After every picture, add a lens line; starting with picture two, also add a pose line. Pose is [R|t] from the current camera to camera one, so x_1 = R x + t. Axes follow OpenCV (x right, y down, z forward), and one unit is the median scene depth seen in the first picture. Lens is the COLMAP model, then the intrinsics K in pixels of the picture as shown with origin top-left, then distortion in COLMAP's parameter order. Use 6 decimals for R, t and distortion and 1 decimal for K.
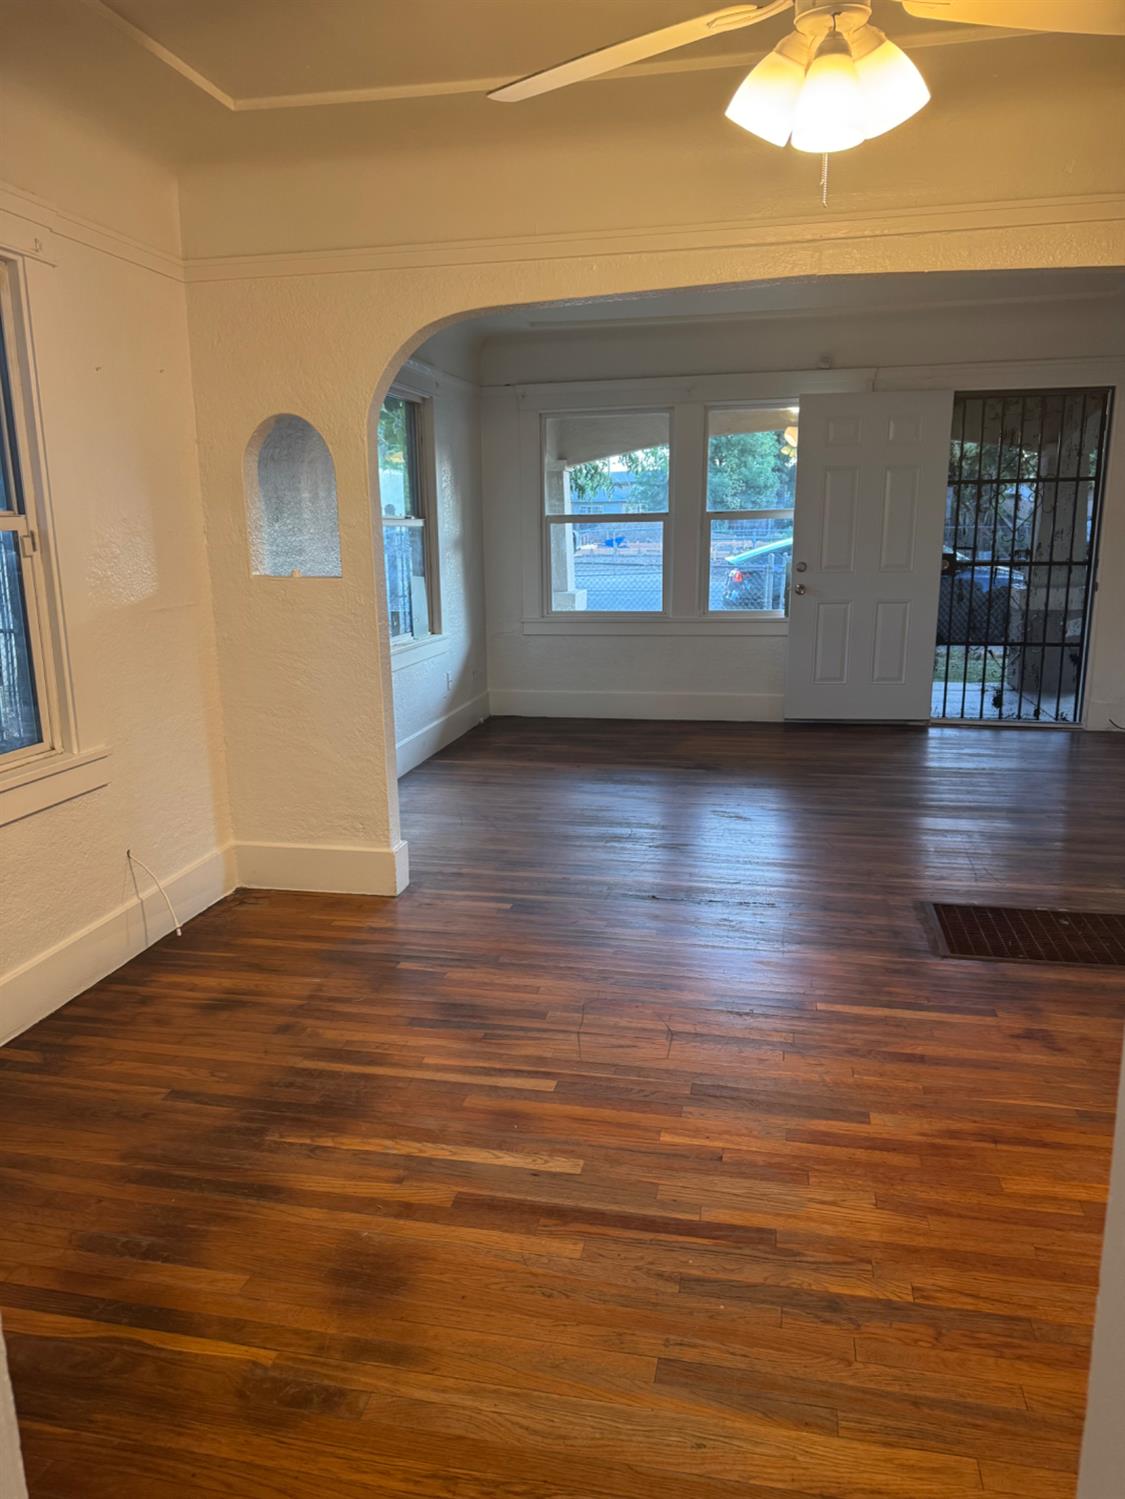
lens RADIAL K [[1074.1, 0, 562.5], [0, 1074.1, 749.5], [0, 0, 1]] dist [0.054952, -0.043801]
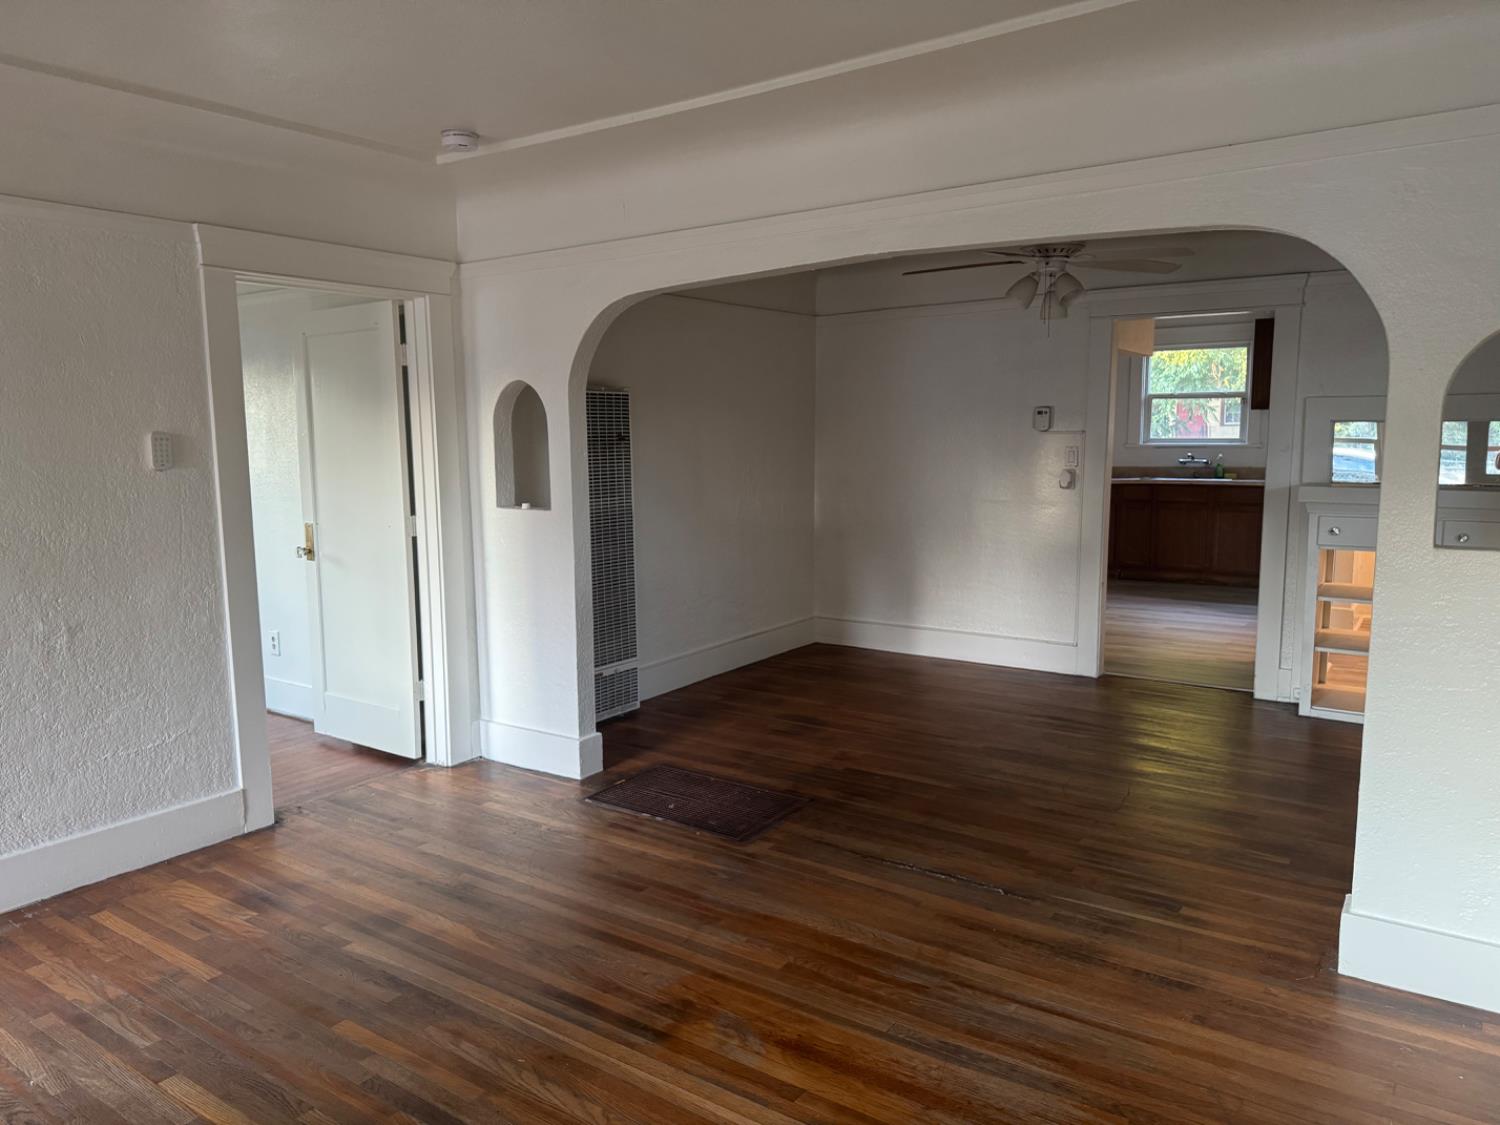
lens RADIAL K [[1049.7, 0, 729.5], [0, 1049.7, 564.3], [0, 0, 1]] dist [0.050117, -0.067645]
pose [[-0.908777, -0.035331, 0.415784, -0.097520], [0.109767, 0.941077, 0.319884, -0.675936], [-0.402586, 0.336342, -0.851351, 2.786759]]
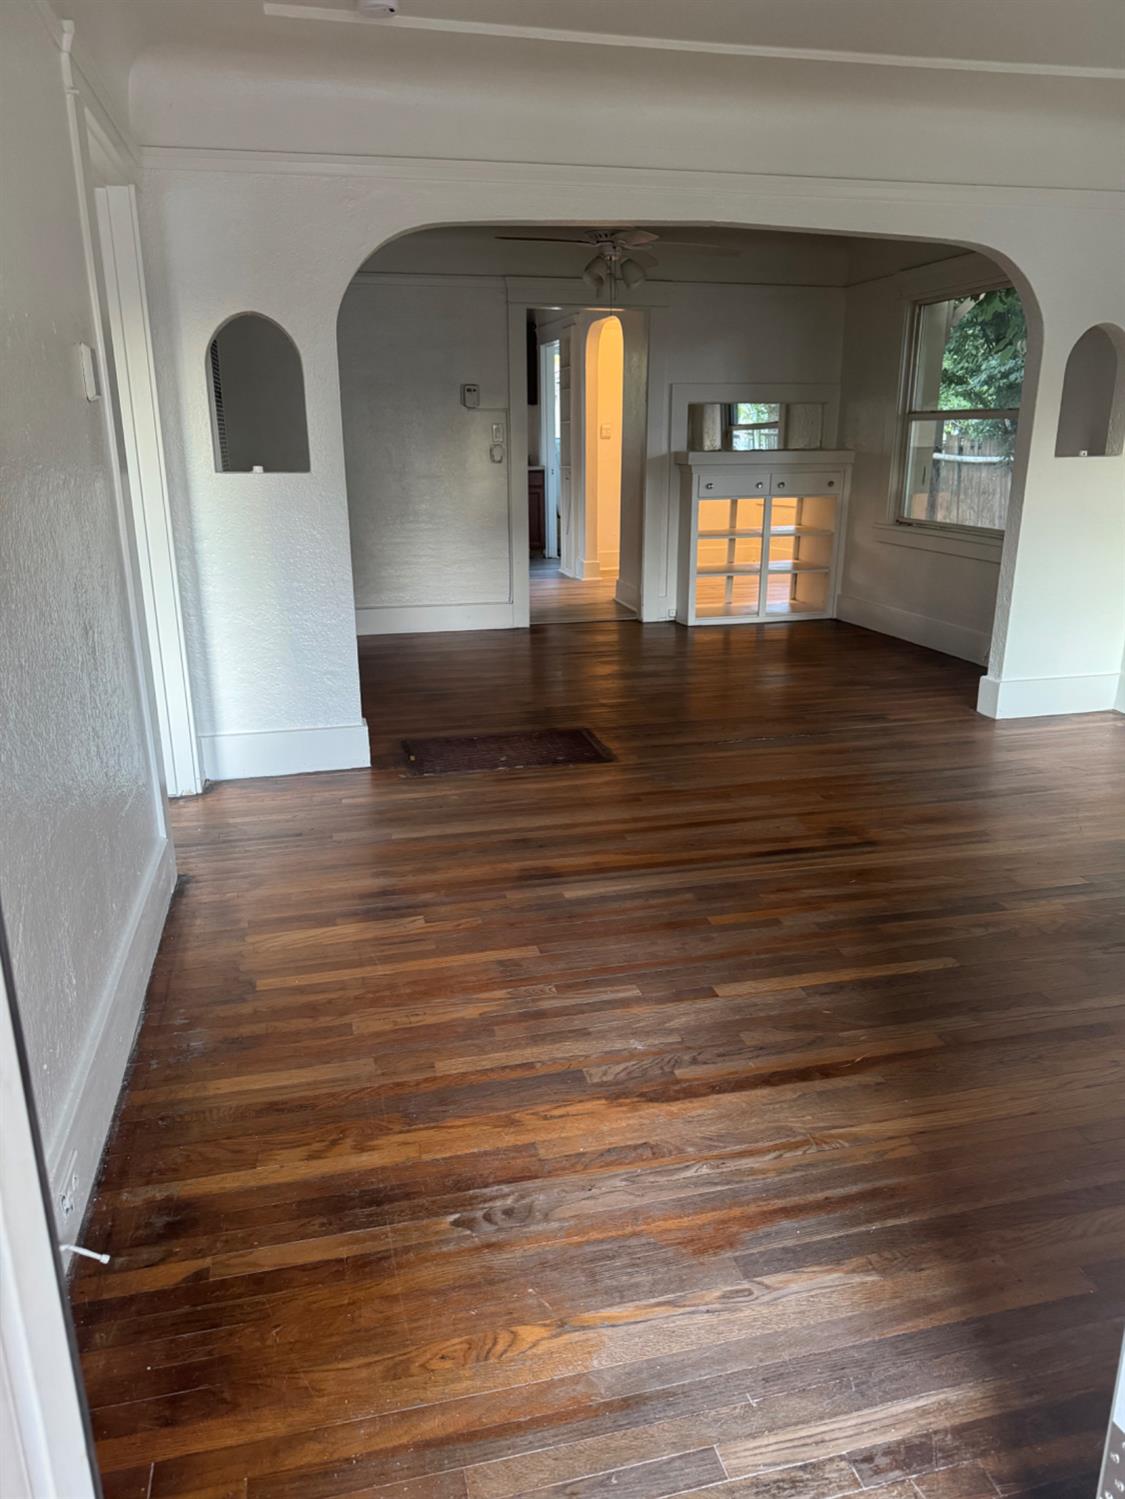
lens RADIAL K [[1074.1, 0, 562.5], [0, 1074.1, 749.5], [0, 0, 1]] dist [0.054952, -0.043801]
pose [[-0.908521, 0.129212, -0.397358, 1.312418], [-0.079342, 0.880334, 0.467672, -0.643668], [0.410237, 0.456417, -0.789550, 2.975494]]
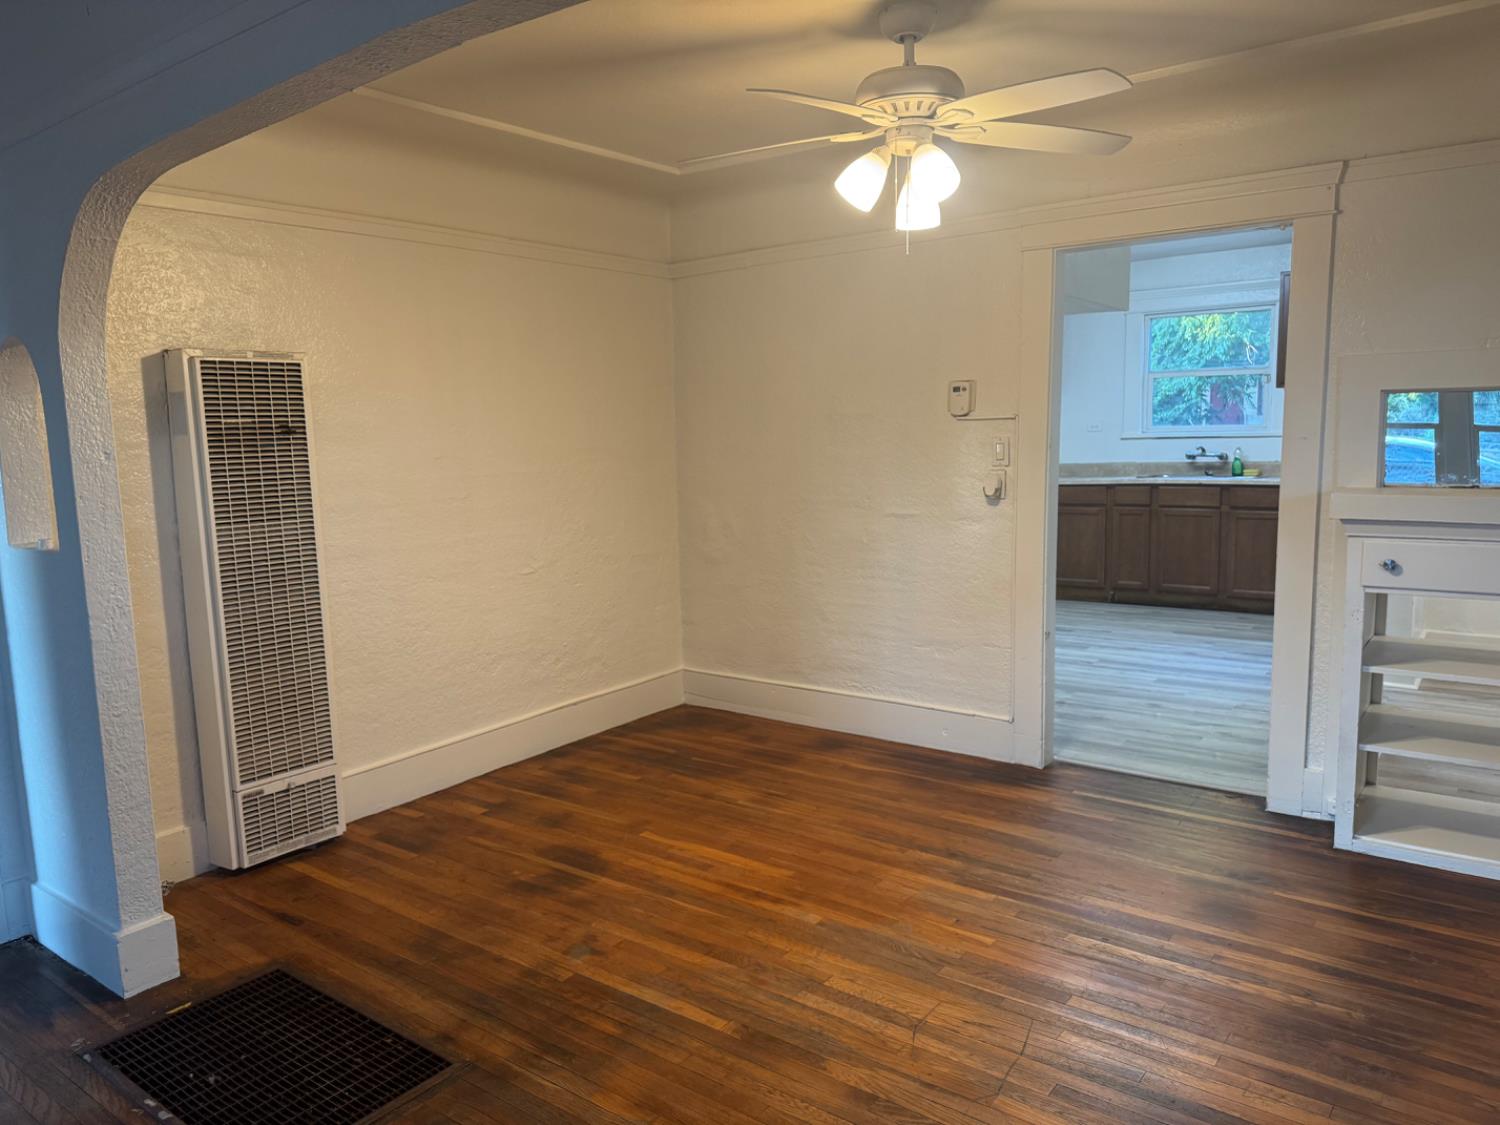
lens RADIAL K [[1051.4, 0, 750.0], [0, 1051.4, 562.5], [0, 0, 1]] dist [0.029677, 0.000046]
pose [[-0.900814, -0.028283, 0.433283, -0.168104], [0.123888, 0.939655, 0.318905, -0.463506], [-0.416156, 0.340953, -0.842951, 1.952028]]
